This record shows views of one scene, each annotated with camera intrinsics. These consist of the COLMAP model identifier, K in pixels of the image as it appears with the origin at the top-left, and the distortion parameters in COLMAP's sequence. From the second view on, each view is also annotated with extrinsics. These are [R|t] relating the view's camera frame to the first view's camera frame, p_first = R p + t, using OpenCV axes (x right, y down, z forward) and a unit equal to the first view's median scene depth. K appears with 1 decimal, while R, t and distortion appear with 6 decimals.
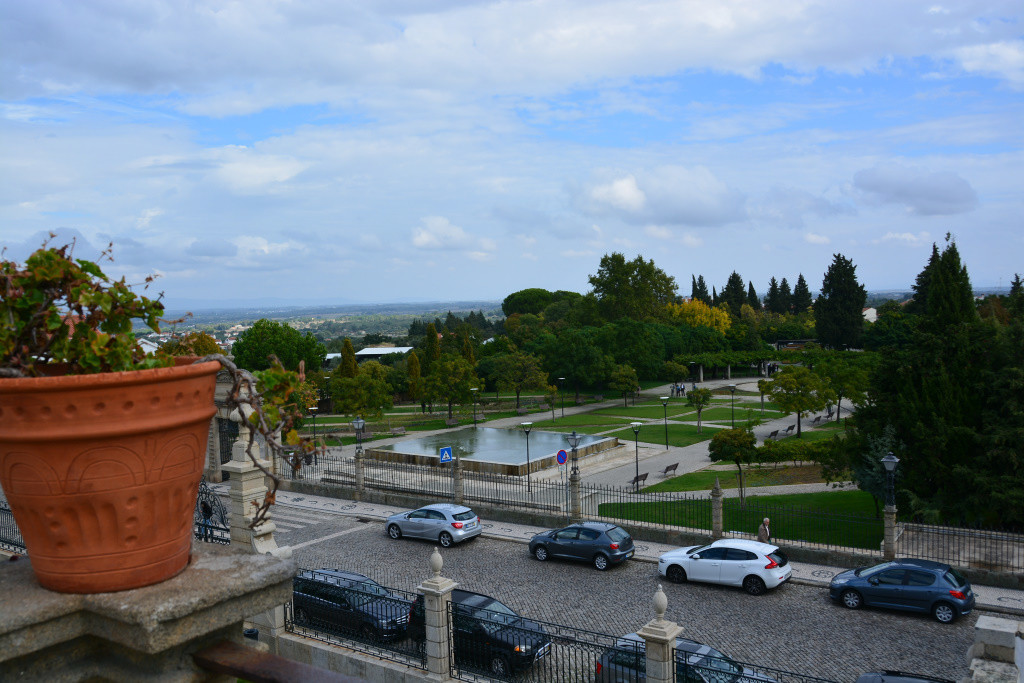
lens RADIAL K [[915.3, 0, 512.0], [0, 915.3, 341.5], [0, 0, 1]] dist [-0.004362, -0.002335]
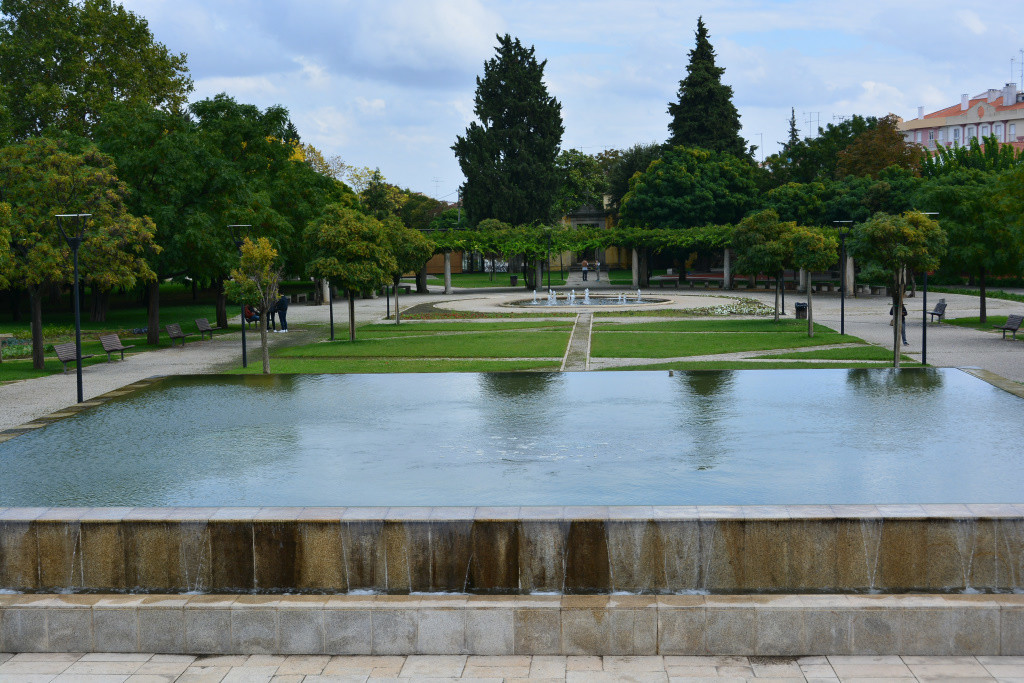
lens RADIAL K [[1626.5, 0, 512.0], [0, 1626.5, 341.5], [0, 0, 1]] dist [-0.063156, -0.056556]
pose [[0.843459, -0.029065, 0.536407, -0.080503], [0.018900, 0.999523, 0.024439, 0.037737], [-0.536861, -0.010475, 0.843606, 0.317753]]
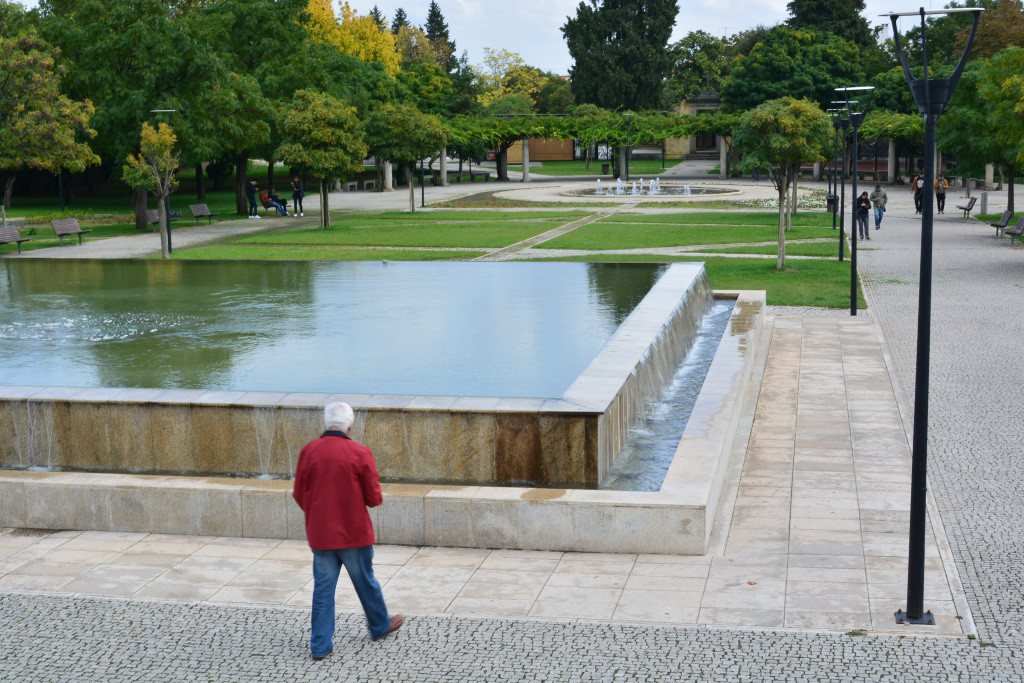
lens RADIAL K [[1684.7, 0, 512.0], [0, 1684.7, 341.5], [0, 0, 1]] dist [0.021599, -0.070864]
pose [[0.903574, -0.044505, 0.426113, -0.040748], [0.007373, 0.996058, 0.088396, 0.038057], [-0.428368, -0.076731, 0.900341, 0.287711]]
